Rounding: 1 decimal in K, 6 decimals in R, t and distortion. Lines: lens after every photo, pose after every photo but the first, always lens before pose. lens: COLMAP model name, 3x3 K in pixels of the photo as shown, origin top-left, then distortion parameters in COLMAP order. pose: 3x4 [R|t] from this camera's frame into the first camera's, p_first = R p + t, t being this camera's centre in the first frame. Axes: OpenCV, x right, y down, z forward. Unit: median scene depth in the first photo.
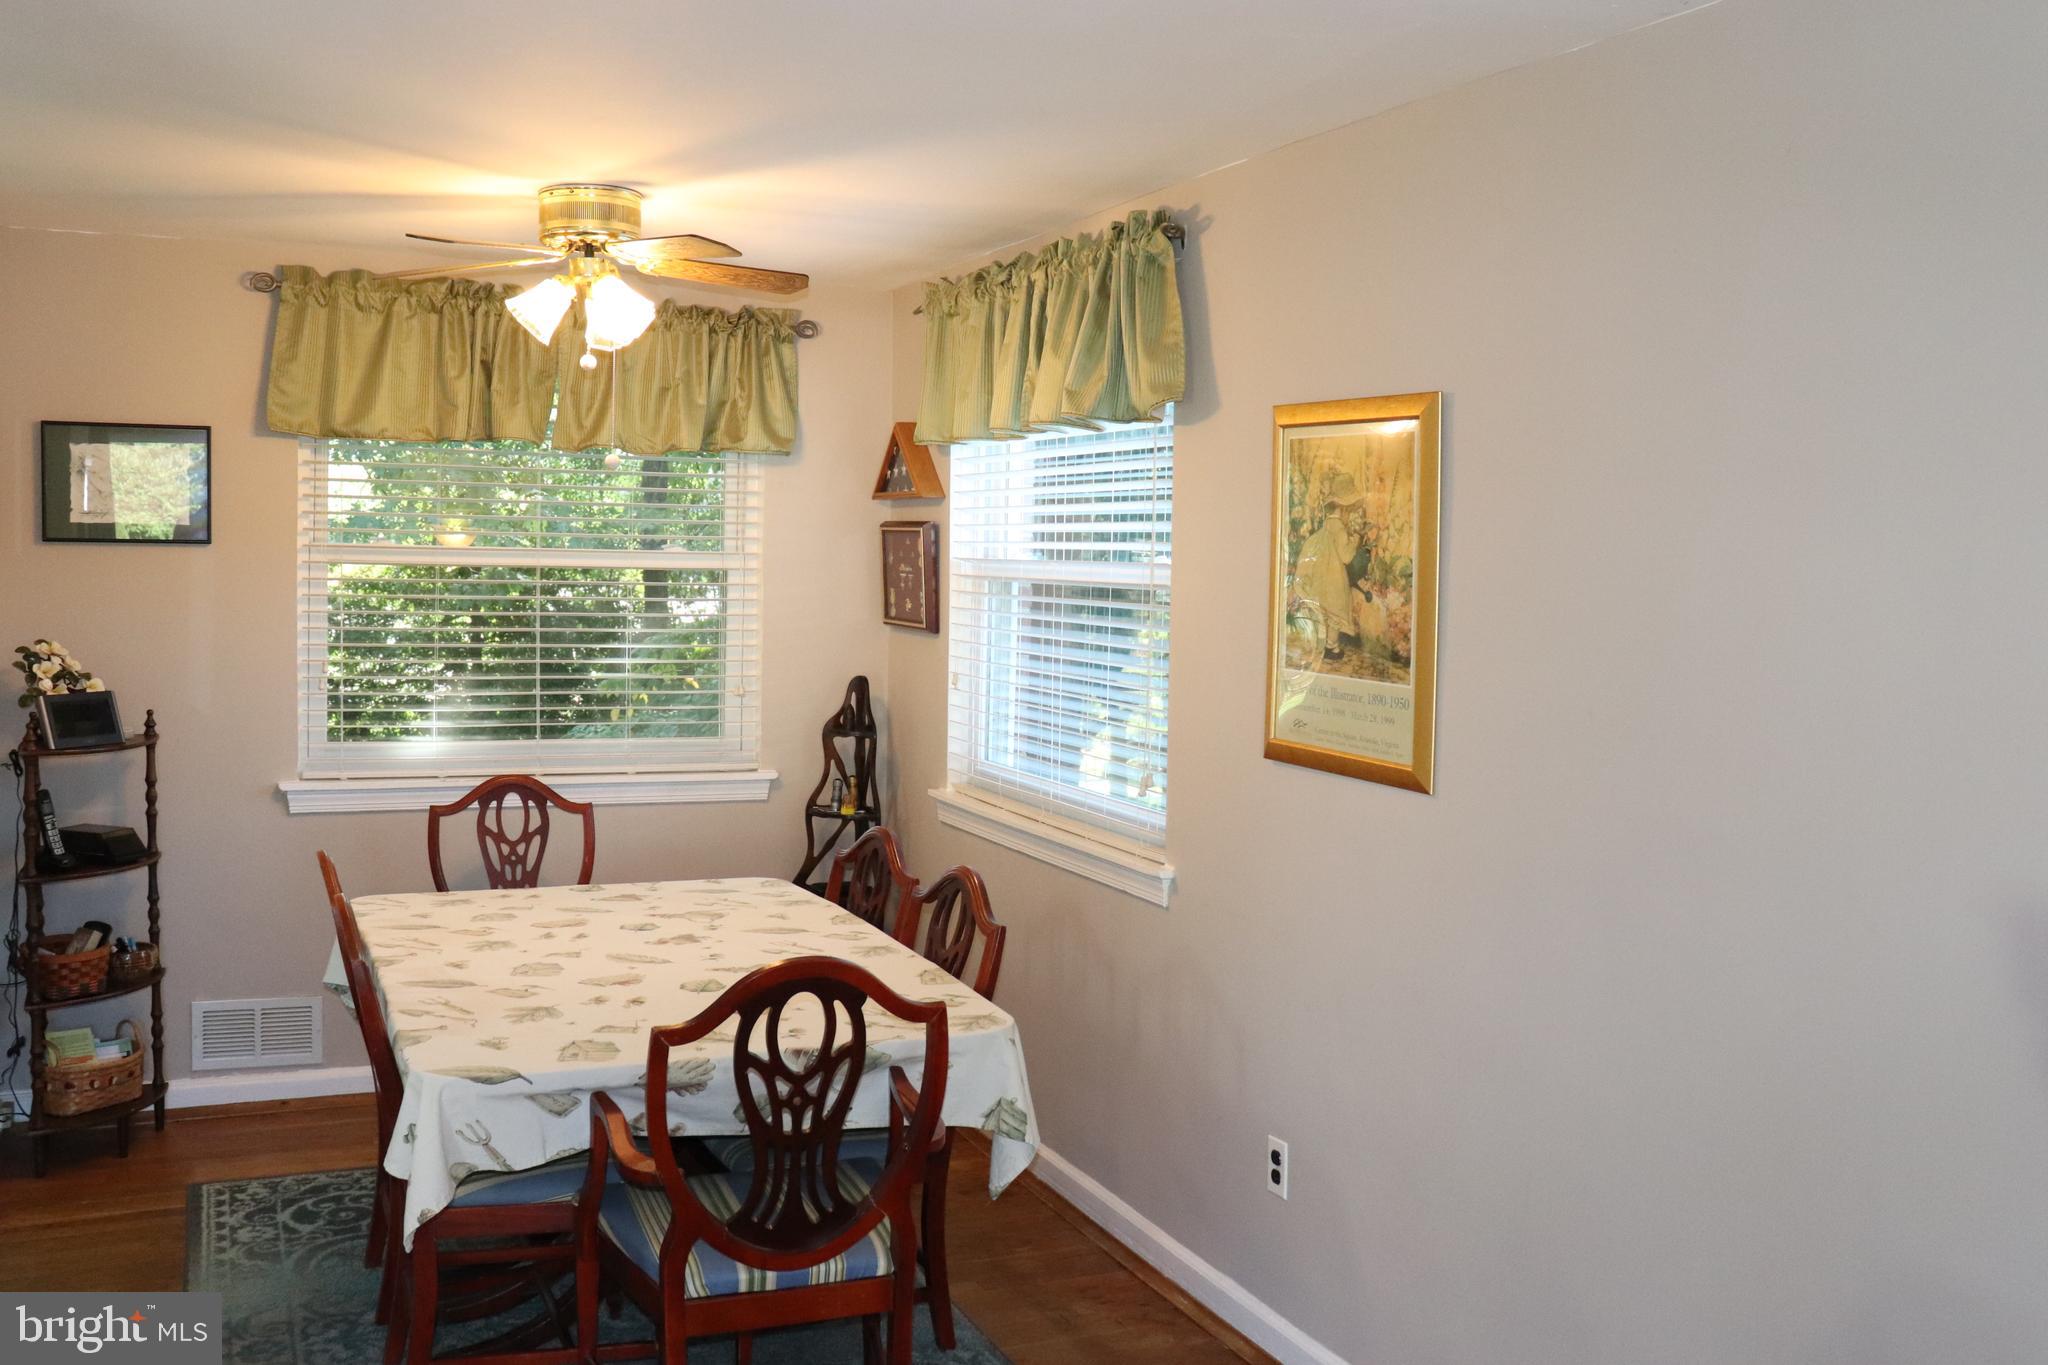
lens RADIAL K [[1890.6, 0, 1021.5], [0, 1890.6, 670.9], [0, 0, 1]] dist [-0.054481, 0.000000]
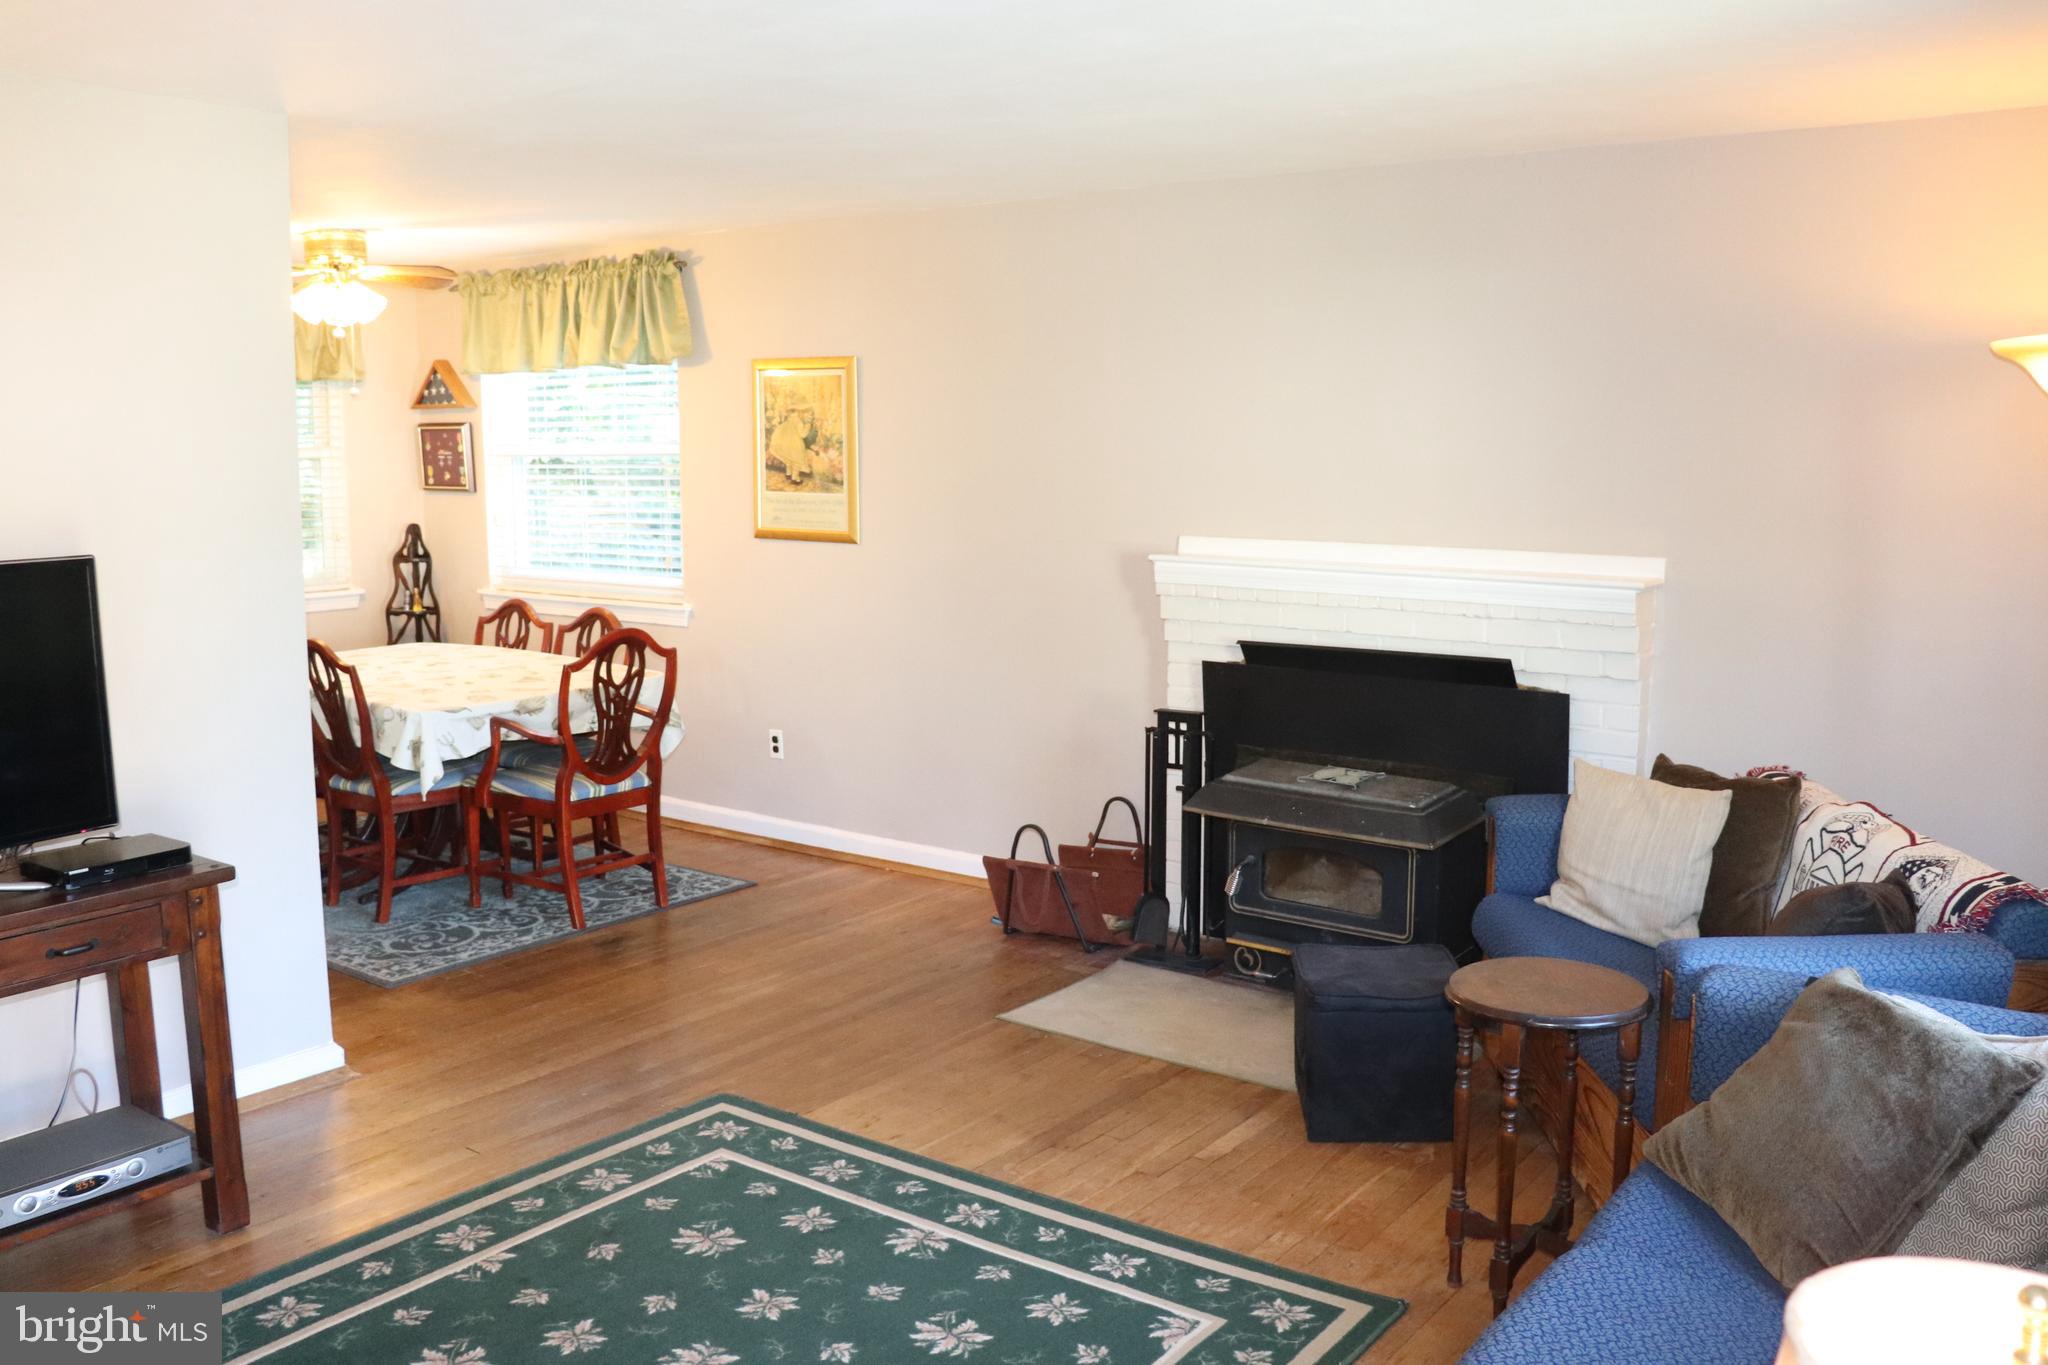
lens RADIAL K [[1689.3, 0, 1039.4], [0, 1689.3, 686.7], [0, 0, 1]] dist [-0.170795, 0.146049]
pose [[0.864348, -0.096093, 0.493629, -0.464139], [0.051659, 0.993348, 0.102916, 0.032854], [-0.500234, -0.063455, 0.863562, -0.627791]]
